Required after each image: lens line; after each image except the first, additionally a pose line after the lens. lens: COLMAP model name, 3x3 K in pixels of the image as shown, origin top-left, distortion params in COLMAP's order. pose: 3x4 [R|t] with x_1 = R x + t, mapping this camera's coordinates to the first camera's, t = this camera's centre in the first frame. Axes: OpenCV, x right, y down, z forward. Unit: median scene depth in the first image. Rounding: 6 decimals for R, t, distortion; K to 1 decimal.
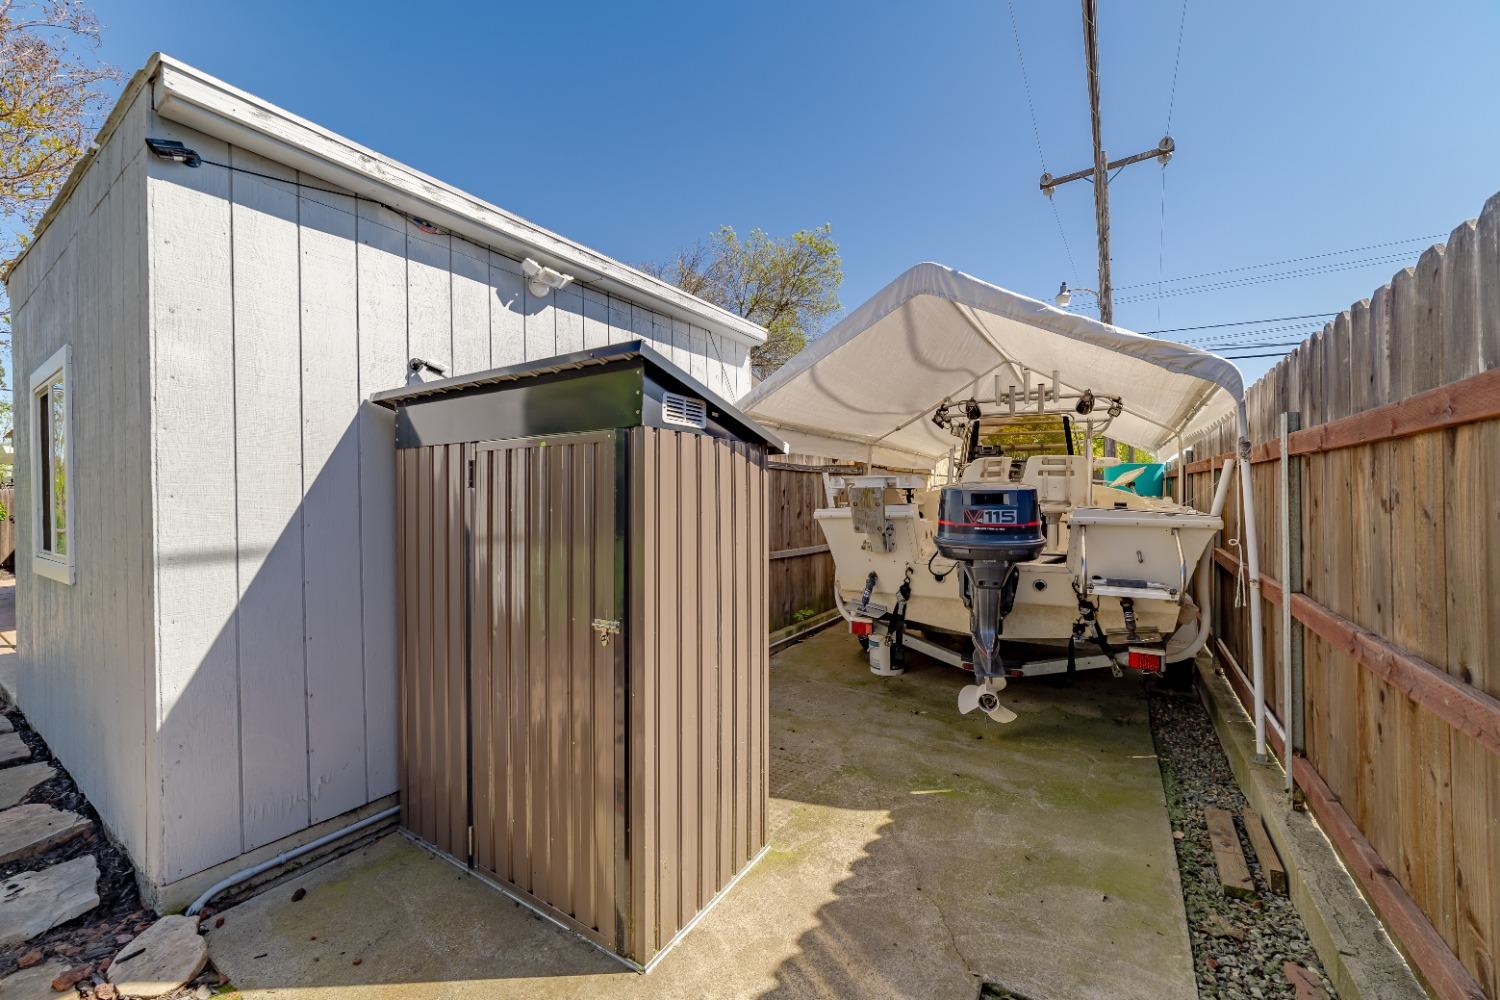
lens RADIAL K [[579.1, 0, 746.8], [0, 579.1, 501.8], [0, 0, 1]] dist [-0.006690, 0.003128]
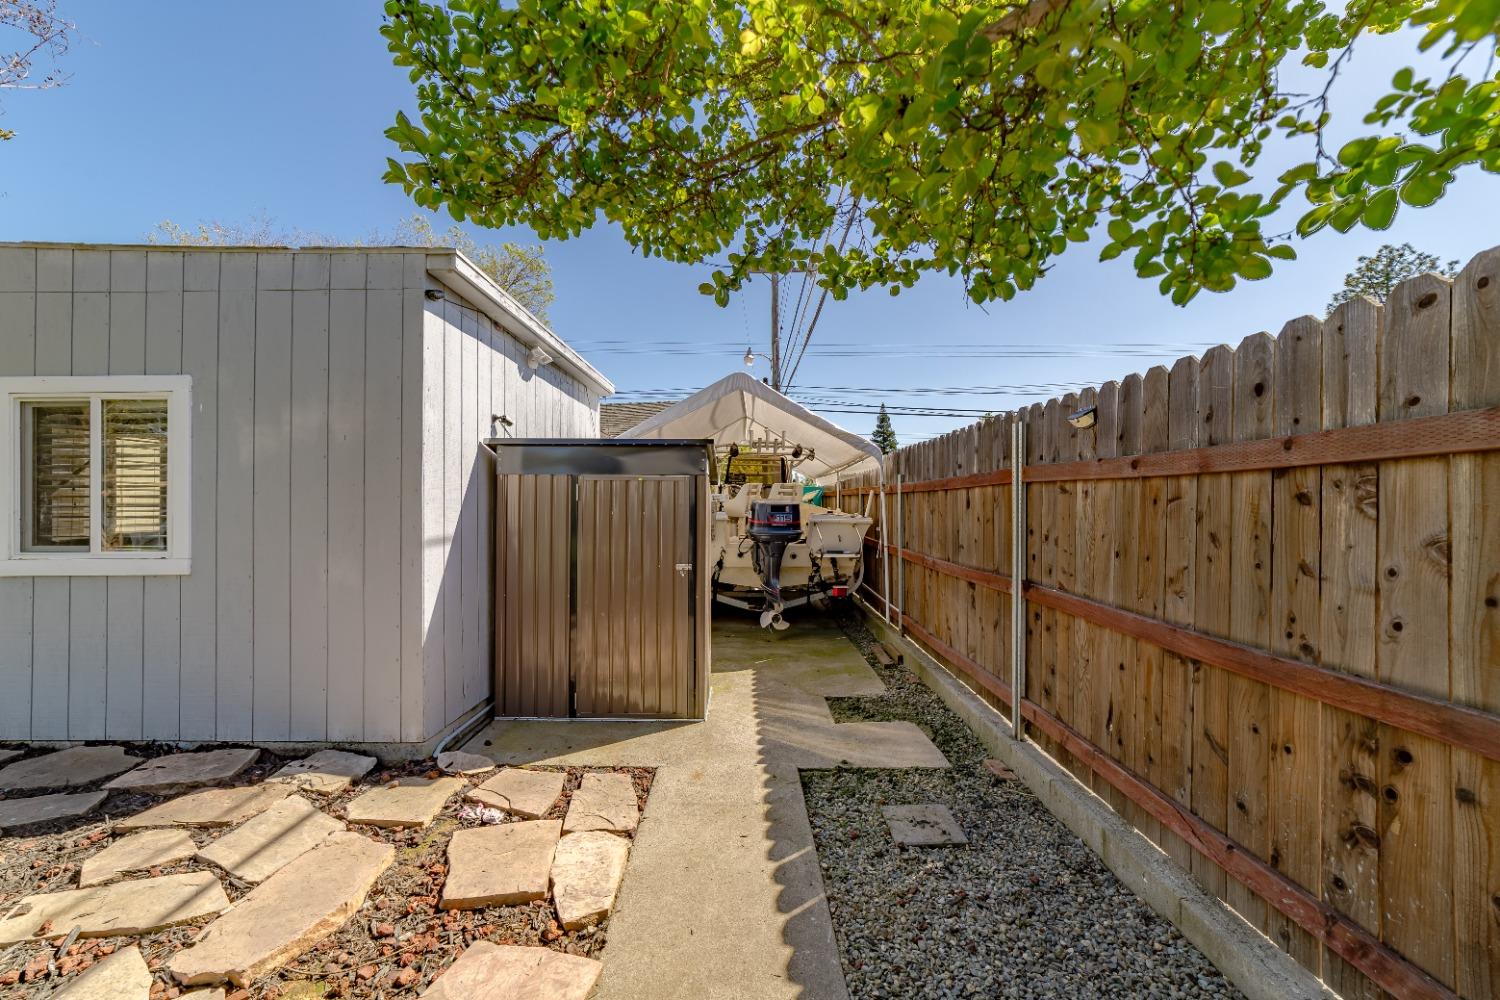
lens RADIAL K [[579.1, 0, 751.2], [0, 579.1, 502.2], [0, 0, 1]] dist [-0.006690, 0.003128]
pose [[0.842250, 0.013857, 0.538910, -0.628764], [-0.006791, 0.999863, -0.015095, 0.002587], [-0.539045, 0.009054, 0.842228, -0.496740]]
